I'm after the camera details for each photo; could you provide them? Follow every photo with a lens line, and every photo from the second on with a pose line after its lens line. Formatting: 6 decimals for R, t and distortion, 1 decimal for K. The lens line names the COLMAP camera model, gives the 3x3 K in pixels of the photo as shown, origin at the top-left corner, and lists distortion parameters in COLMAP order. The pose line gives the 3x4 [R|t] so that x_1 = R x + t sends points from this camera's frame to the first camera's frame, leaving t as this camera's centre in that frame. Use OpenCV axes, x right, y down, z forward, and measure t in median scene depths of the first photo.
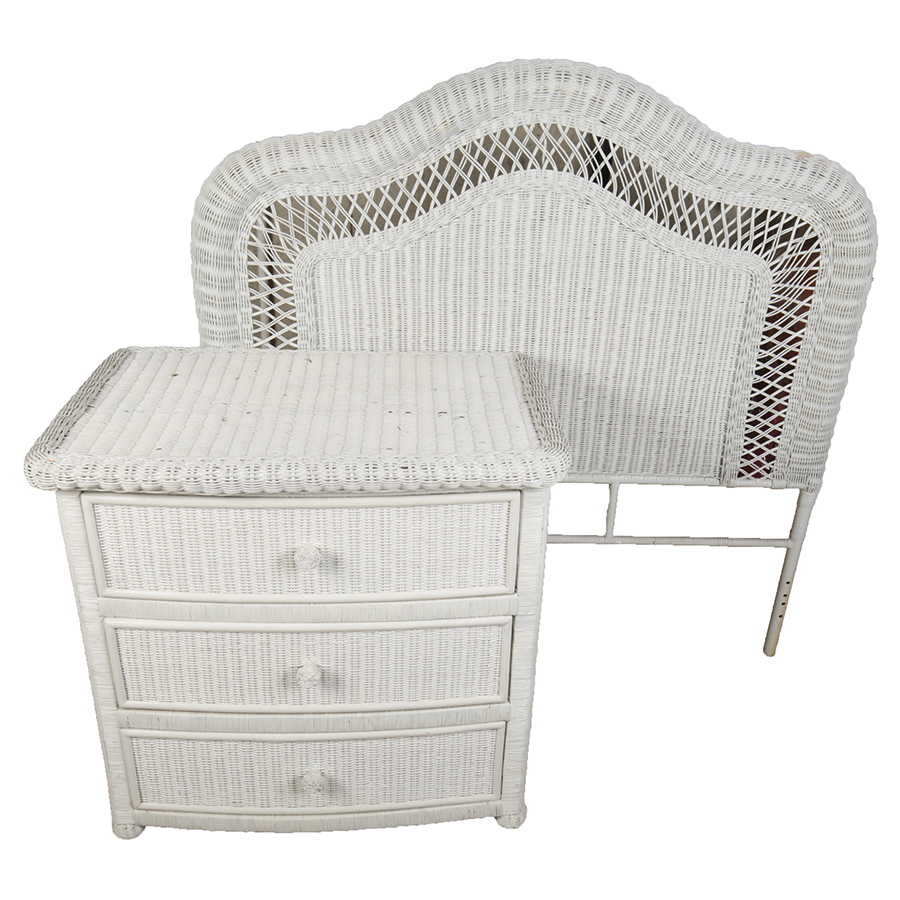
lens RADIAL K [[923.3, 0, 450.0], [0, 923.3, 450.0], [0, 0, 1]] dist [0.006050, 0.019498]
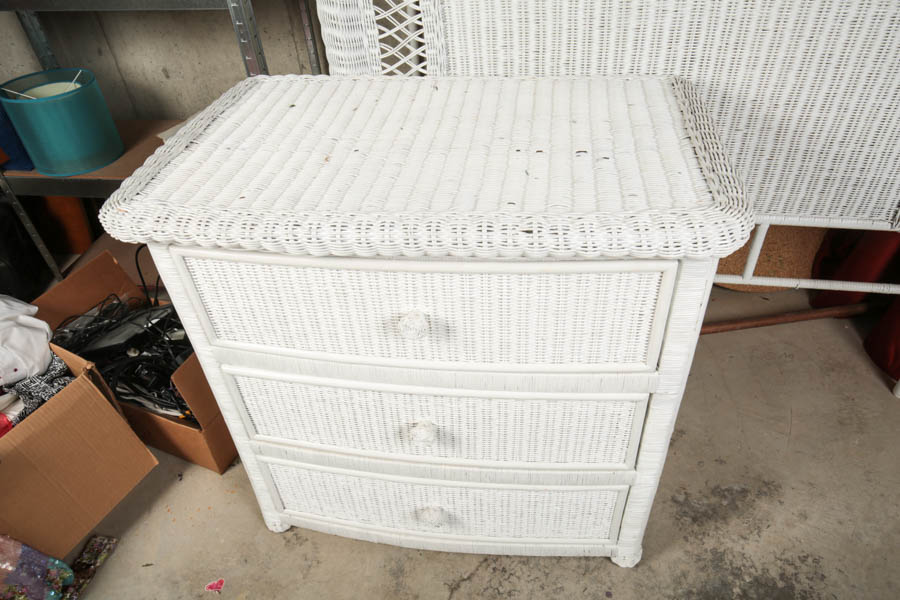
lens RADIAL K [[620.0, 0, 449.3], [0, 620.0, 311.3], [0, 0, 1]] dist [0.000904, 0.003088]
pose [[0.979612, 0.056459, -0.192802, -0.008229], [-0.008400, 0.970370, 0.241477, -0.031749], [0.200723, -0.234934, 0.951061, 0.378324]]
